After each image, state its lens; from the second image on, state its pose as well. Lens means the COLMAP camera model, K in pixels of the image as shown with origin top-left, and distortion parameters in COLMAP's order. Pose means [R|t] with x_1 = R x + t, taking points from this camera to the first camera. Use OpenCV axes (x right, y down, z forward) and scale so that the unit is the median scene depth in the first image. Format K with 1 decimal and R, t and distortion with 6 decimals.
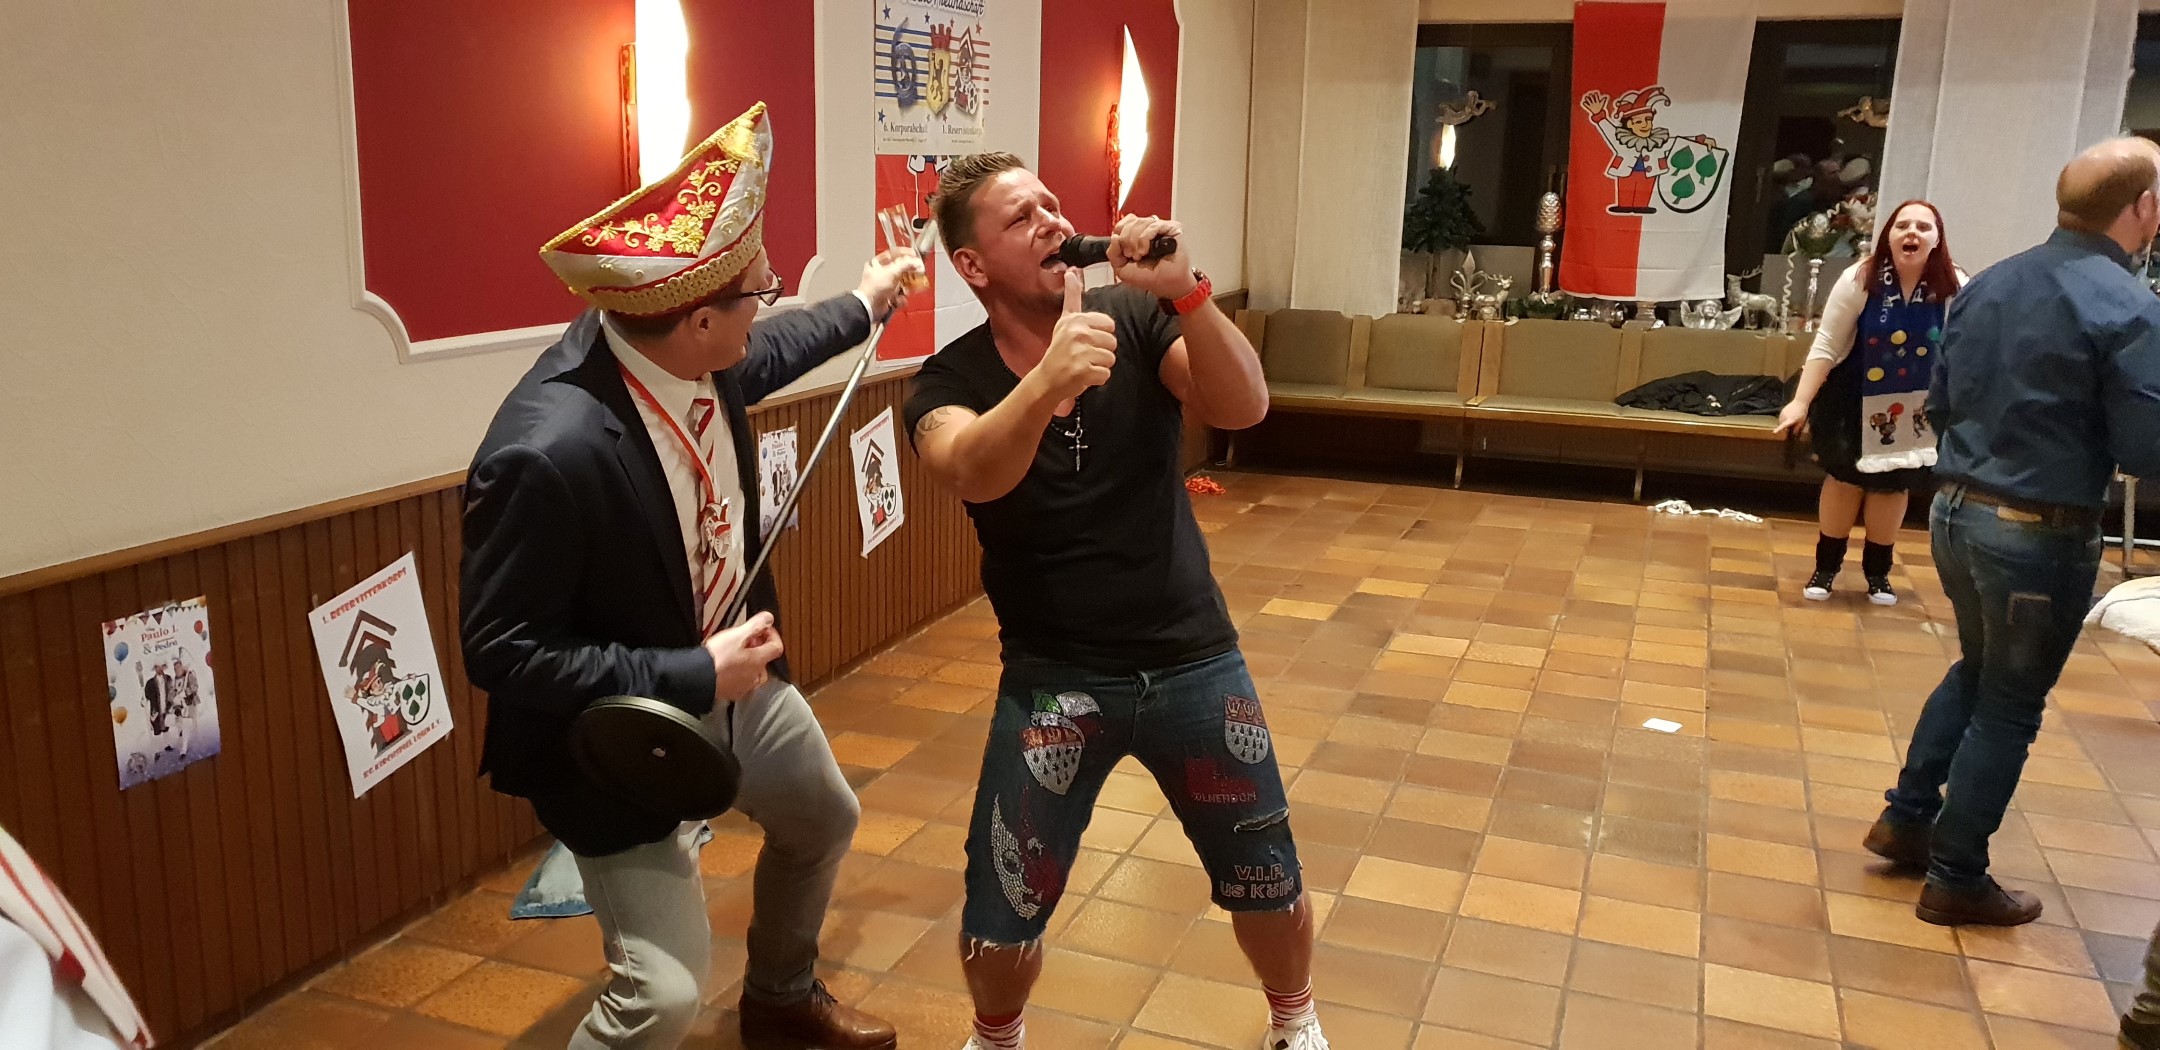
lens RADIAL K [[1647.8, 0, 1073.4], [0, 1647.8, 514.7], [0, 0, 1]] dist [0.058692, -0.054430]
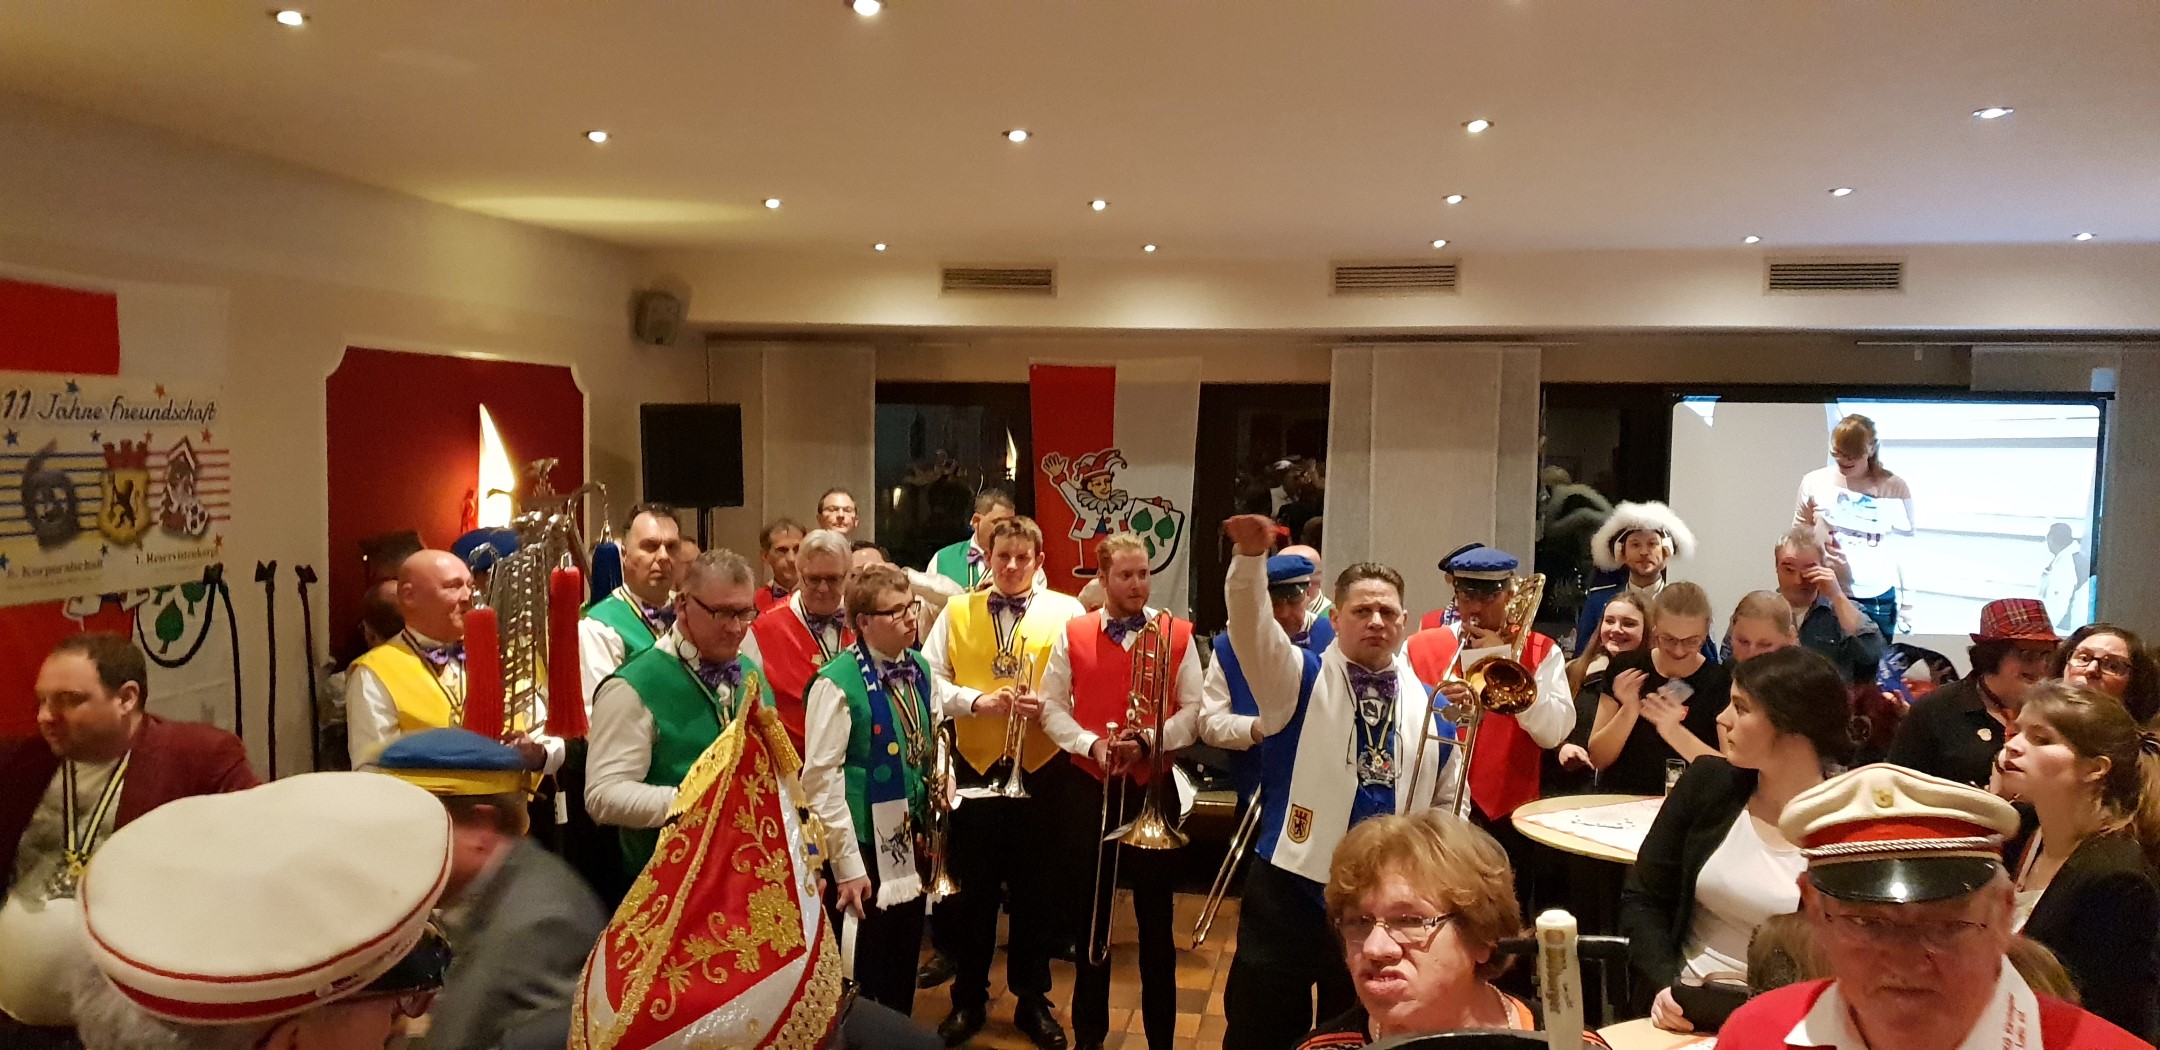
lens RADIAL K [[1647.8, 0, 1064.2], [0, 1647.8, 547.5], [0, 0, 1]] dist [0.058692, -0.054430]
pose [[0.984382, -0.021594, 0.174714, 0.181418], [0.046639, 0.988975, -0.140546, -0.077473], [-0.169752, 0.146499, 0.974537, 0.079849]]
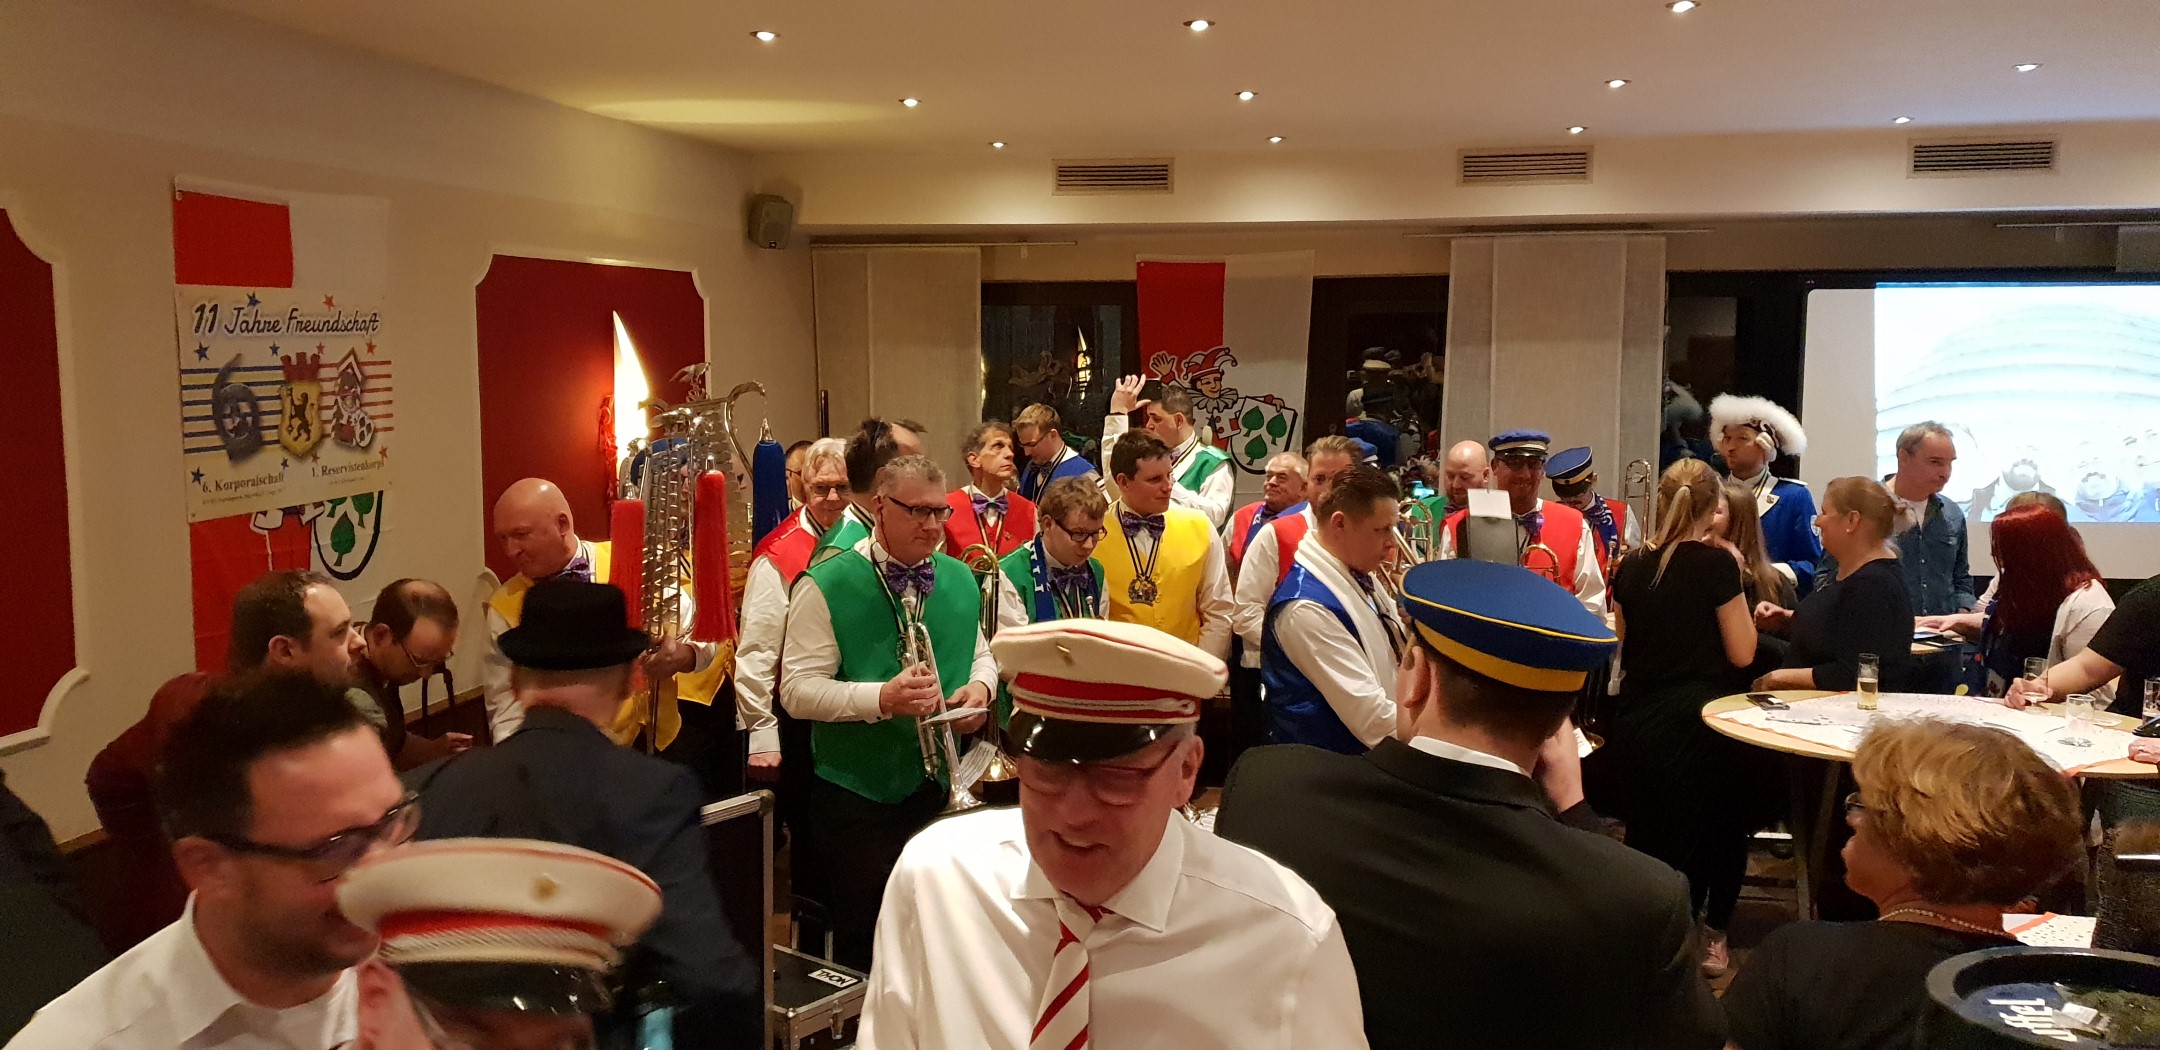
lens RADIAL K [[1647.8, 0, 1050.2], [0, 1647.8, 492.3], [0, 0, 1]] dist [0.058692, -0.054430]
pose [[0.988040, -0.038194, 0.149392, 0.125908], [0.055445, 0.992039, -0.113073, -0.084005], [-0.143884, 0.120003, 0.982291, 0.098025]]
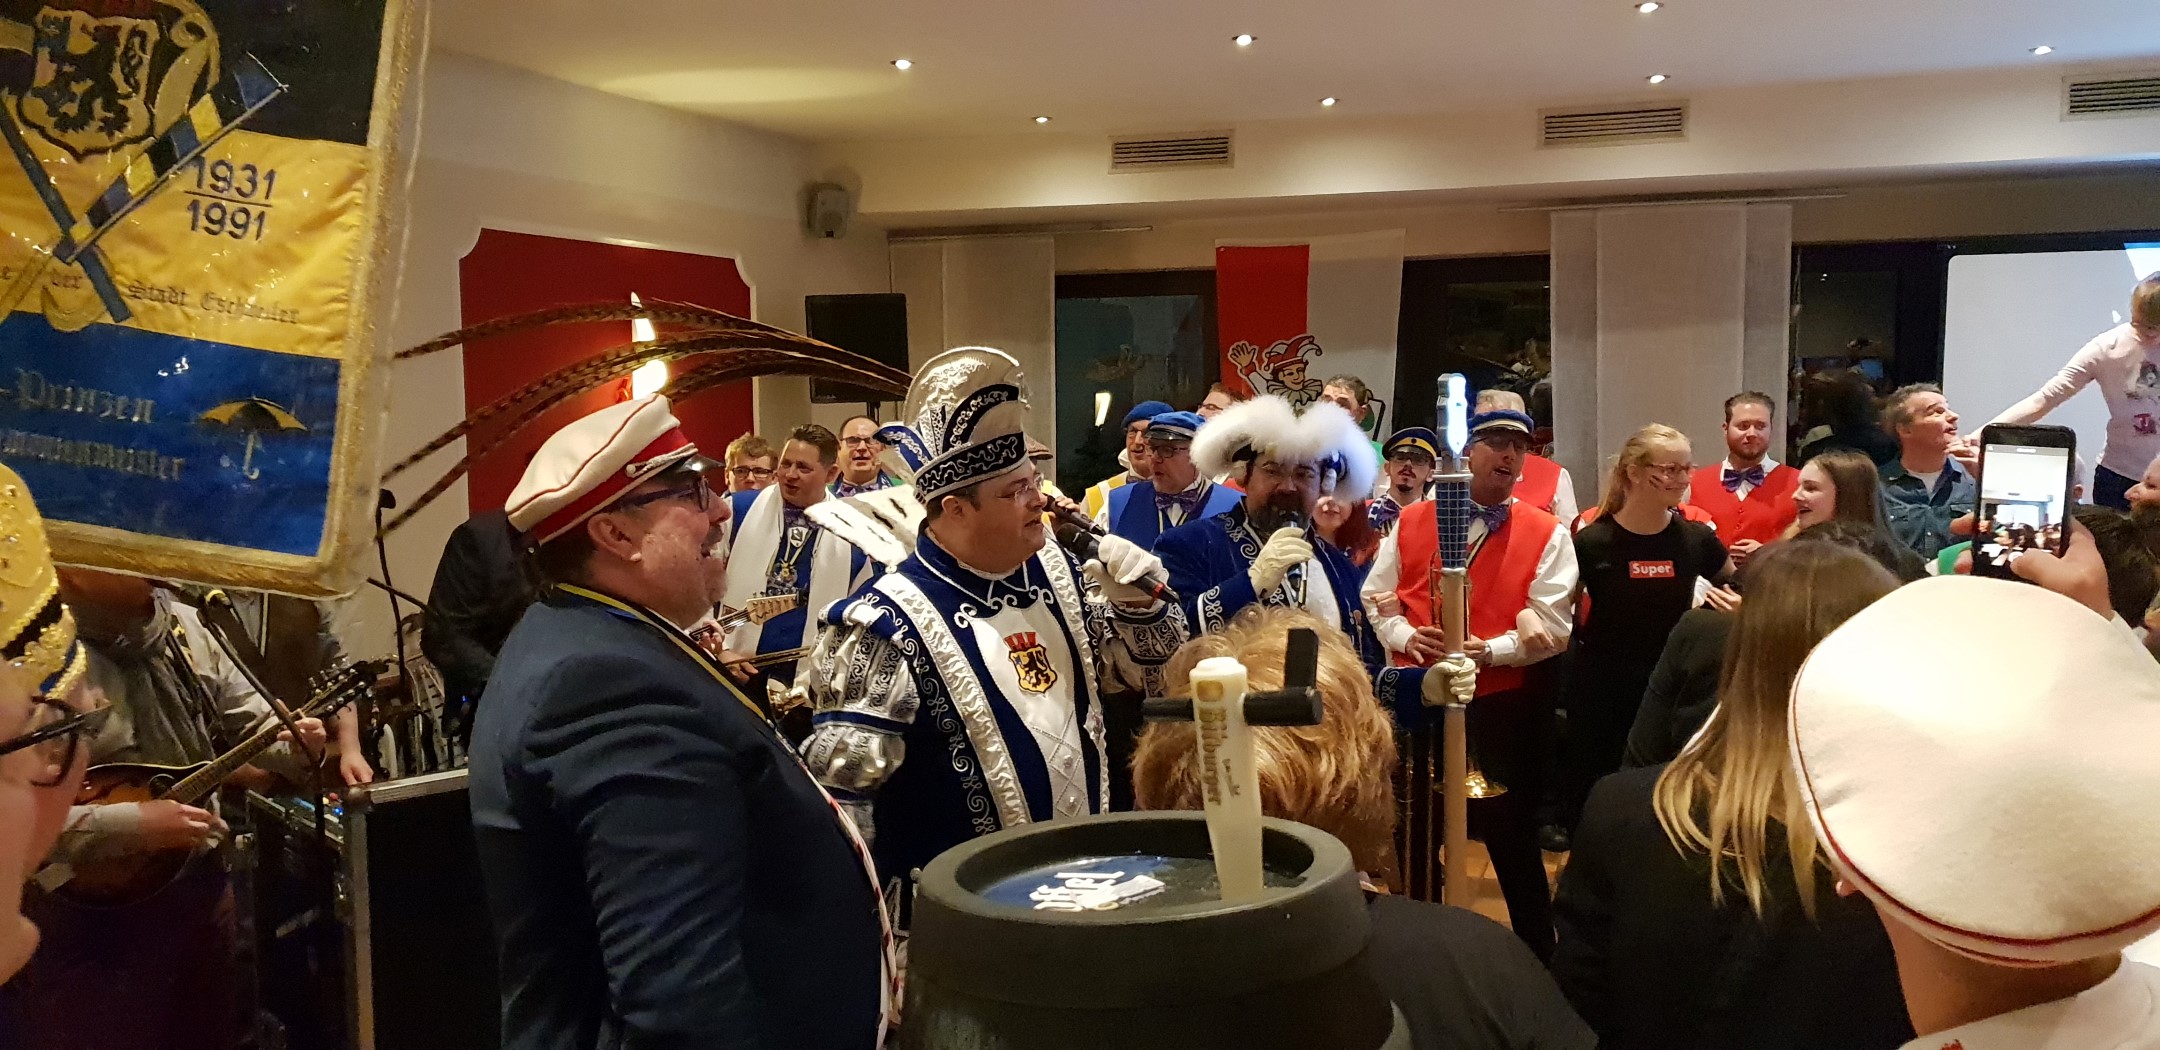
lens RADIAL K [[1647.8, 0, 1051.3], [0, 1647.8, 546.4], [0, 0, 1]] dist [0.058692, -0.054430]
pose [[0.999506, -0.030824, -0.006123, 0.254883], [0.029961, 0.993437, -0.110390, -0.055515], [0.009486, 0.110152, 0.993870, 0.132332]]
